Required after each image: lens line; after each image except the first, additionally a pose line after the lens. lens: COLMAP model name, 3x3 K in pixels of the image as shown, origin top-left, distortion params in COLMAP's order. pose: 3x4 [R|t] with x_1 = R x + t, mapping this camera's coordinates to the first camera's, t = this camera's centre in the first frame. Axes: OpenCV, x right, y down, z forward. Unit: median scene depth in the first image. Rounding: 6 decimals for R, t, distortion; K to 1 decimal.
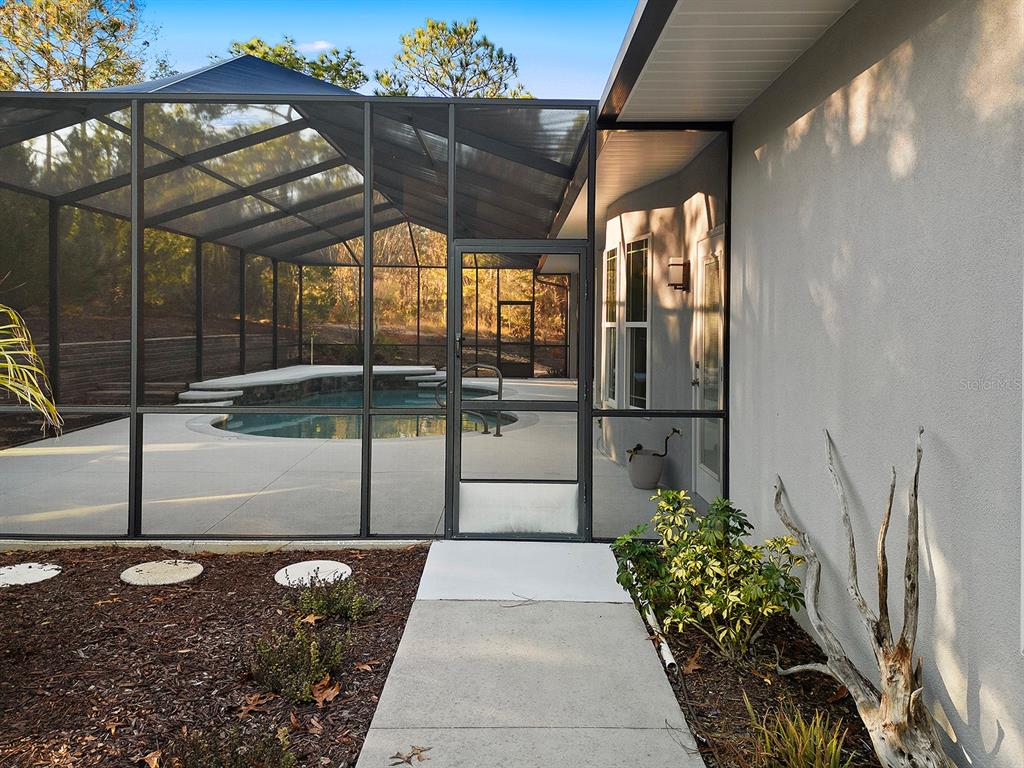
lens RADIAL K [[720.3, 0, 508.1], [0, 720.3, 383.6], [0, 0, 1]] dist [0.110820, -0.162555]
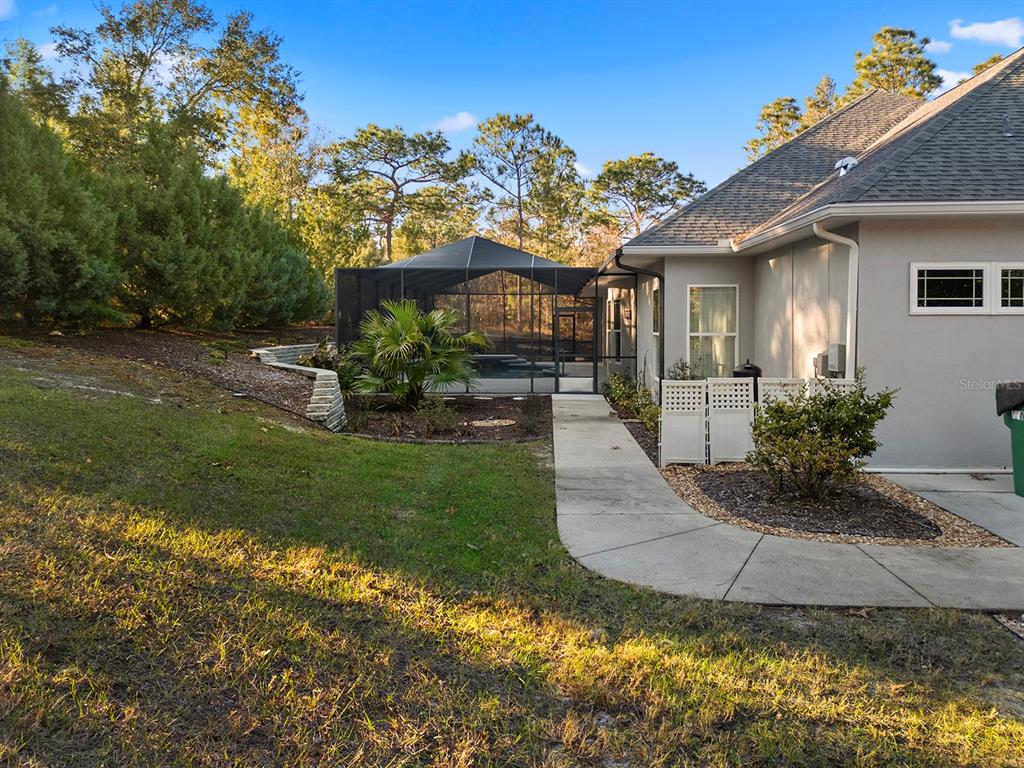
lens RADIAL K [[741.3, 0, 510.8], [0, 741.3, 320.0], [0, 0, 1]] dist [0.091483, -0.113464]
pose [[0.998835, -0.010768, -0.047037, -0.087757], [0.006680, 0.996254, -0.086214, 0.114113], [0.047789, 0.085799, 0.995166, -1.775444]]
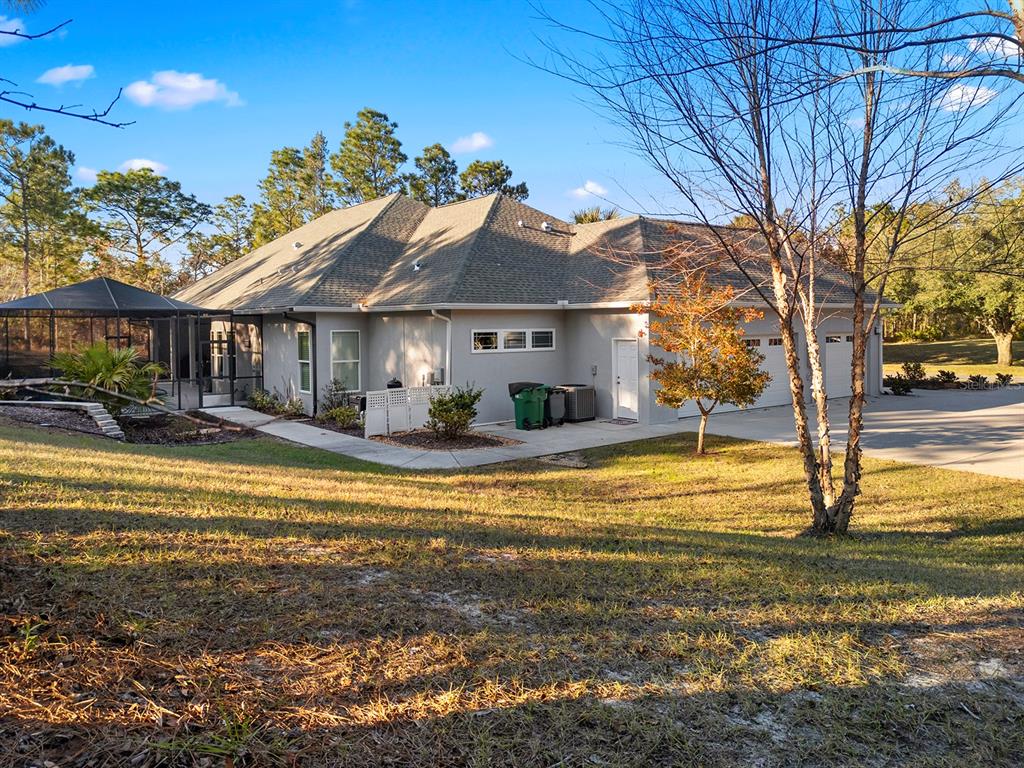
lens RADIAL K [[720.3, 0, 508.1], [0, 720.3, 383.6], [0, 0, 1]] dist [0.110820, -0.162555]
pose [[0.792194, -0.068567, 0.606406, -0.924052], [0.069225, 0.997351, 0.022338, 0.061973], [-0.606331, 0.024282, 0.794842, -2.595577]]
